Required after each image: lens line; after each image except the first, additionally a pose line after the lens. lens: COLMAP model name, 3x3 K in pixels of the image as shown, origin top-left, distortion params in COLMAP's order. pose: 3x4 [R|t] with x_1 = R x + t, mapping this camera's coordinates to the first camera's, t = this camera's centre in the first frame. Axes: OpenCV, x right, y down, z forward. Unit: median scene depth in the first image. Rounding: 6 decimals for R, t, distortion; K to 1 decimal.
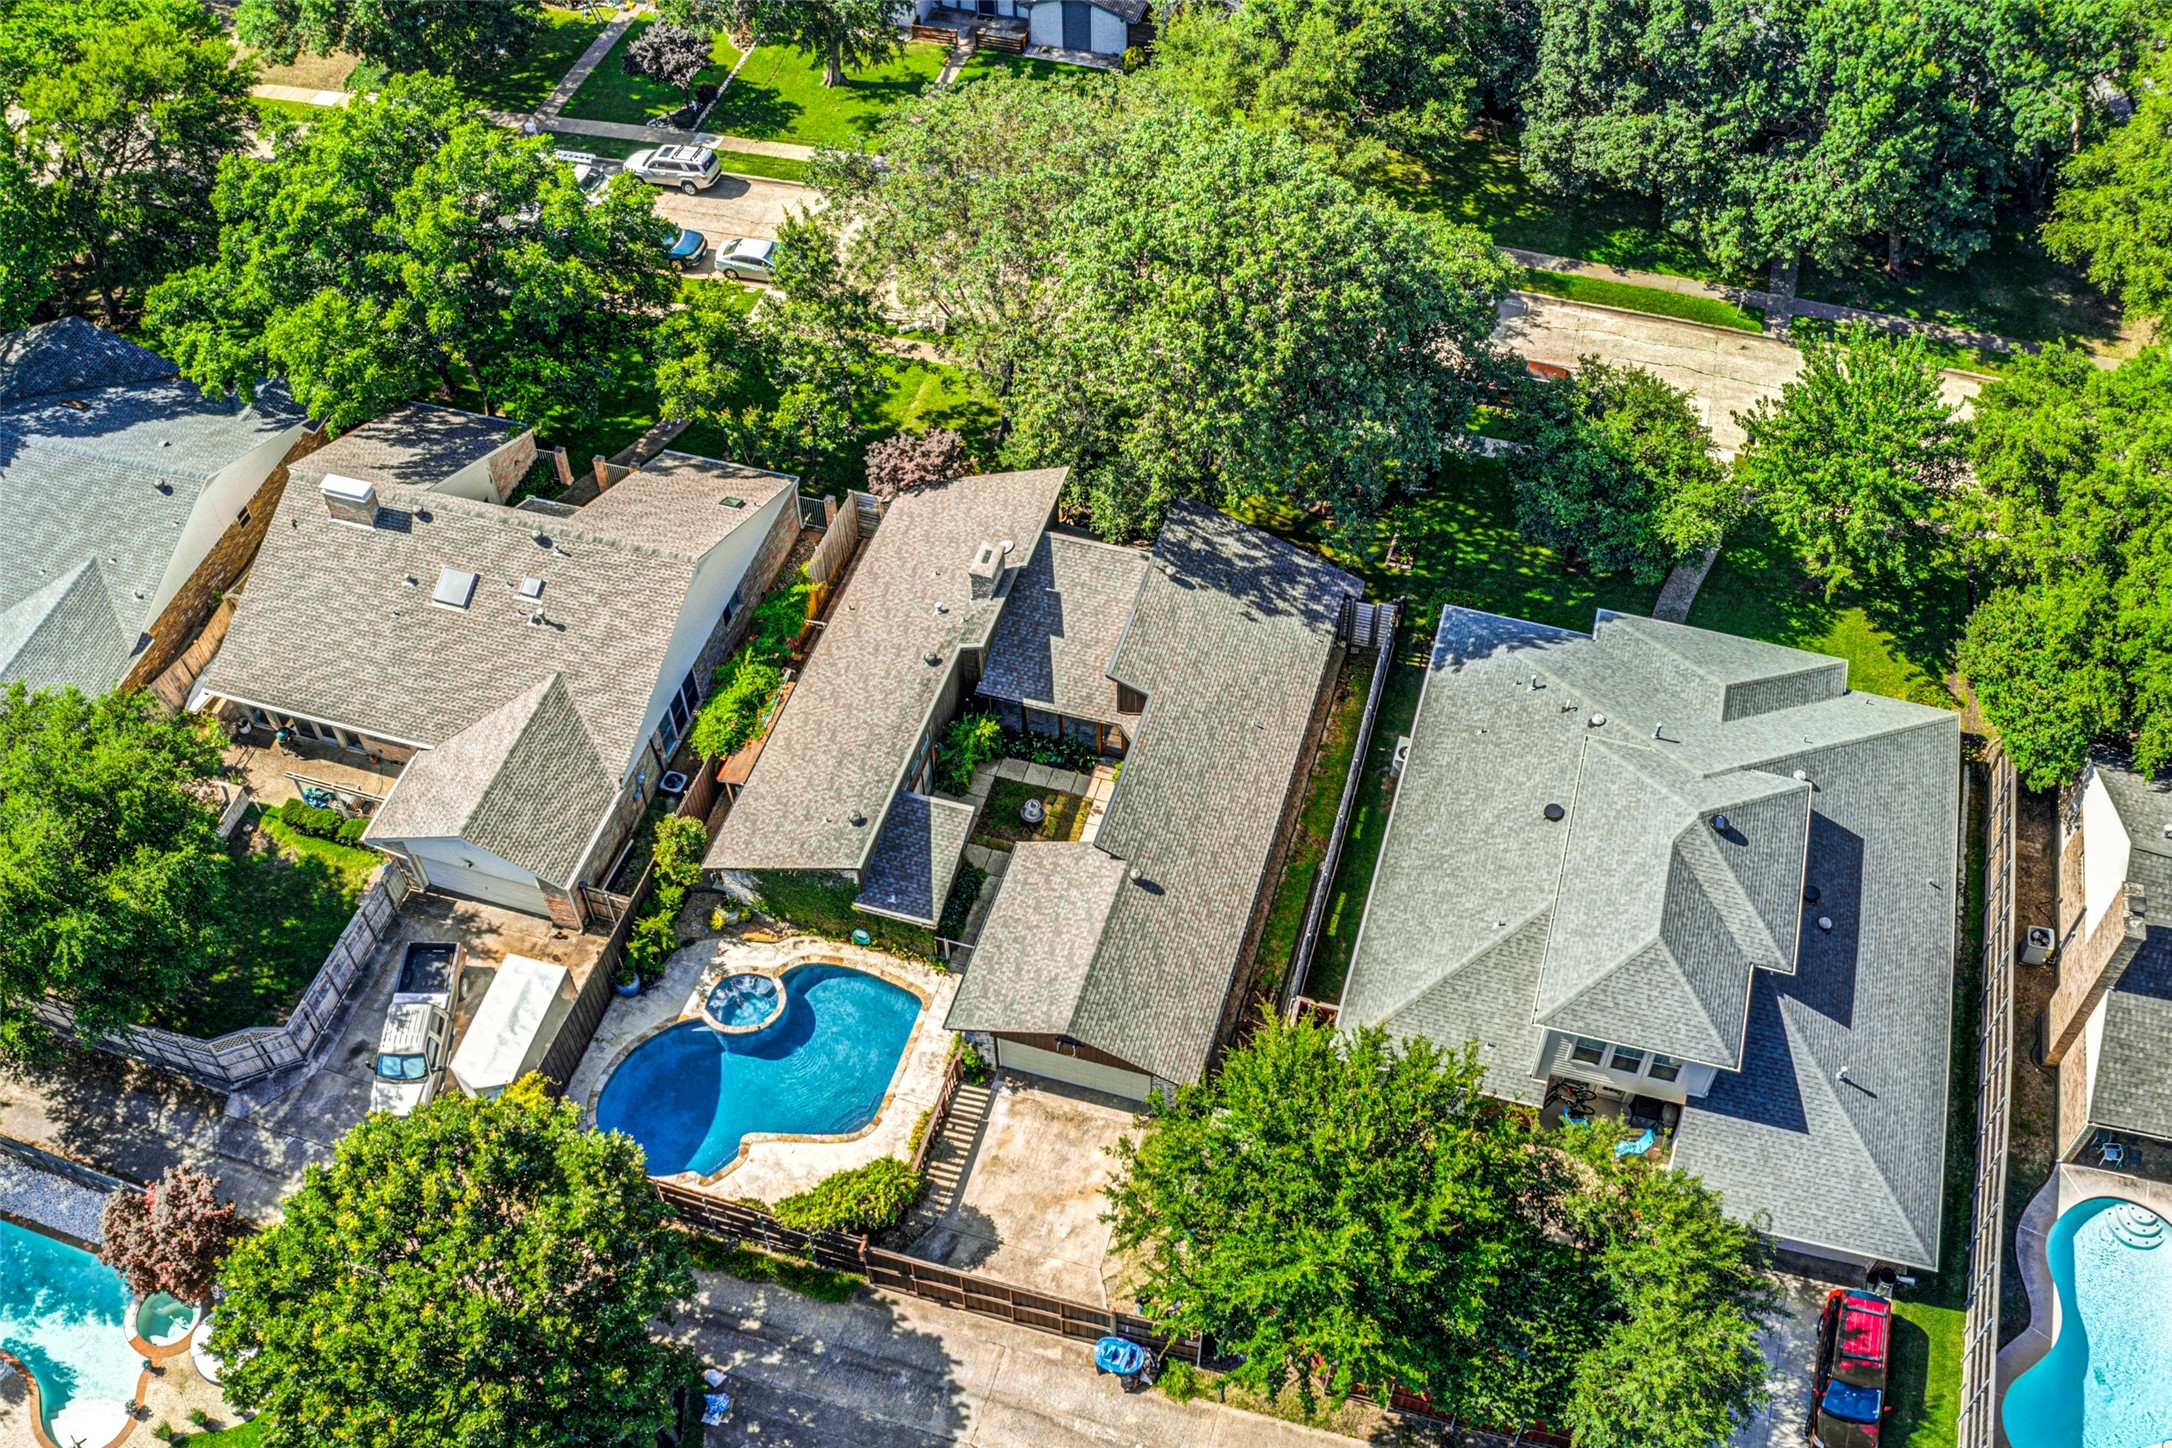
lens RADIAL K [[1932.1, 0, 1086.0], [0, 1932.1, 724.0], [0, 0, 1]] dist [-0.168448, -0.002935]
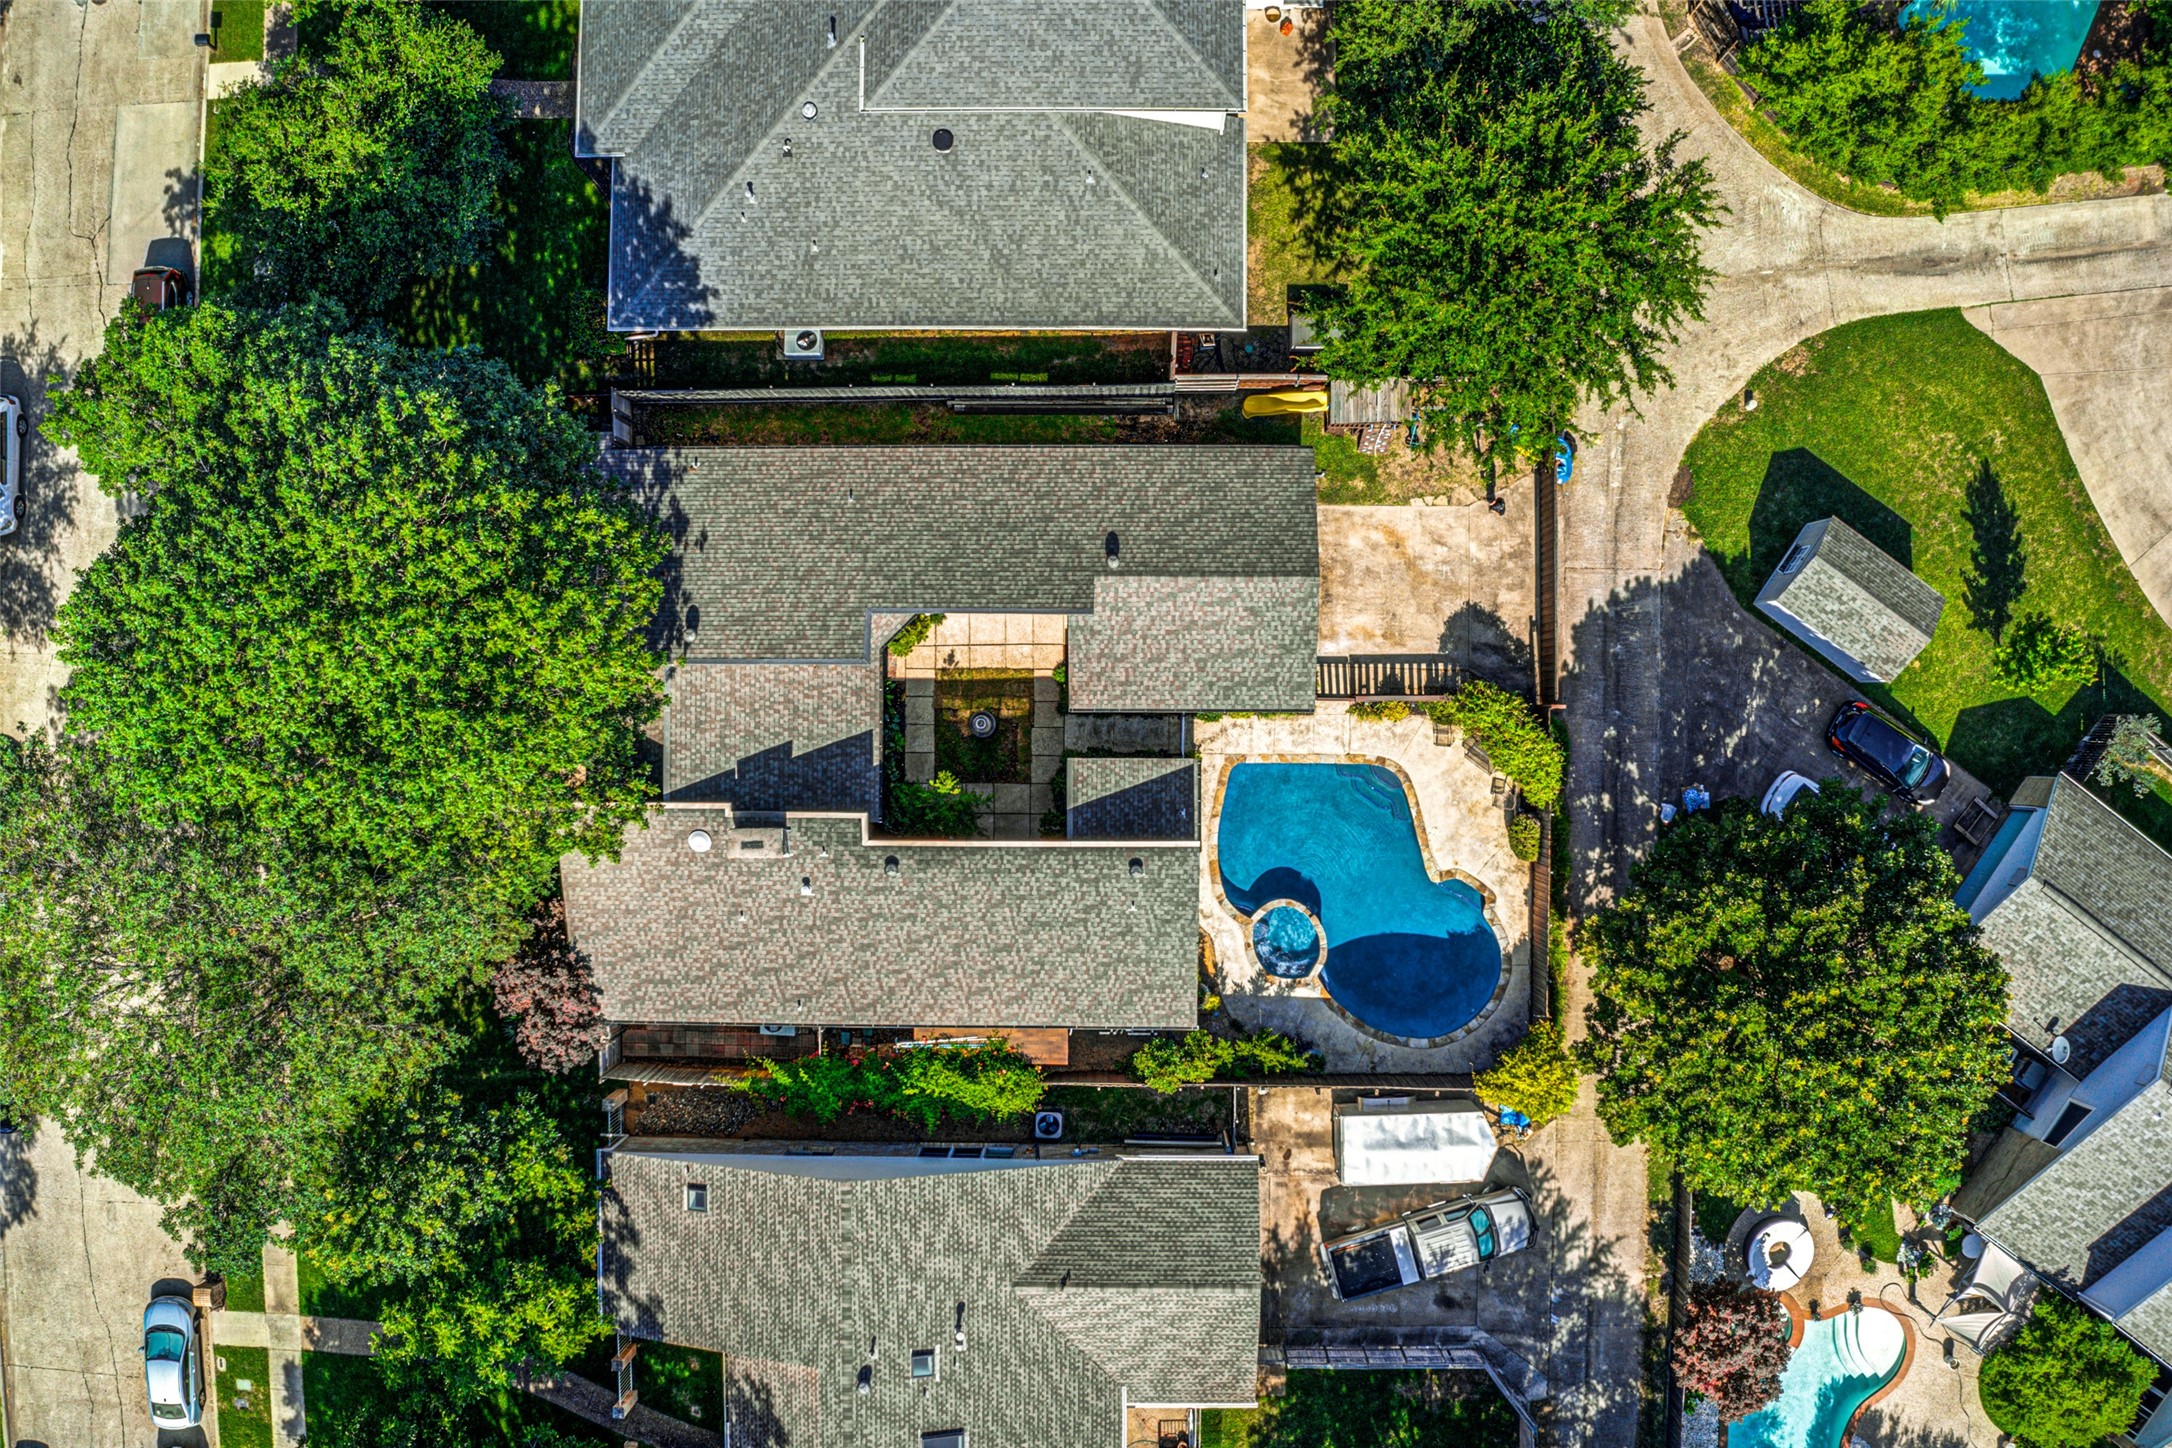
lens RADIAL K [[1932.1, 0, 1086.0], [0, 1932.1, 724.0], [0, 0, 1]] dist [-0.168448, -0.002935]
pose [[-0.283376, -0.958960, 0.009666, -0.053766], [0.751906, -0.215912, 0.622912, -0.516519], [-0.595261, 0.183786, 0.782232, 0.278558]]
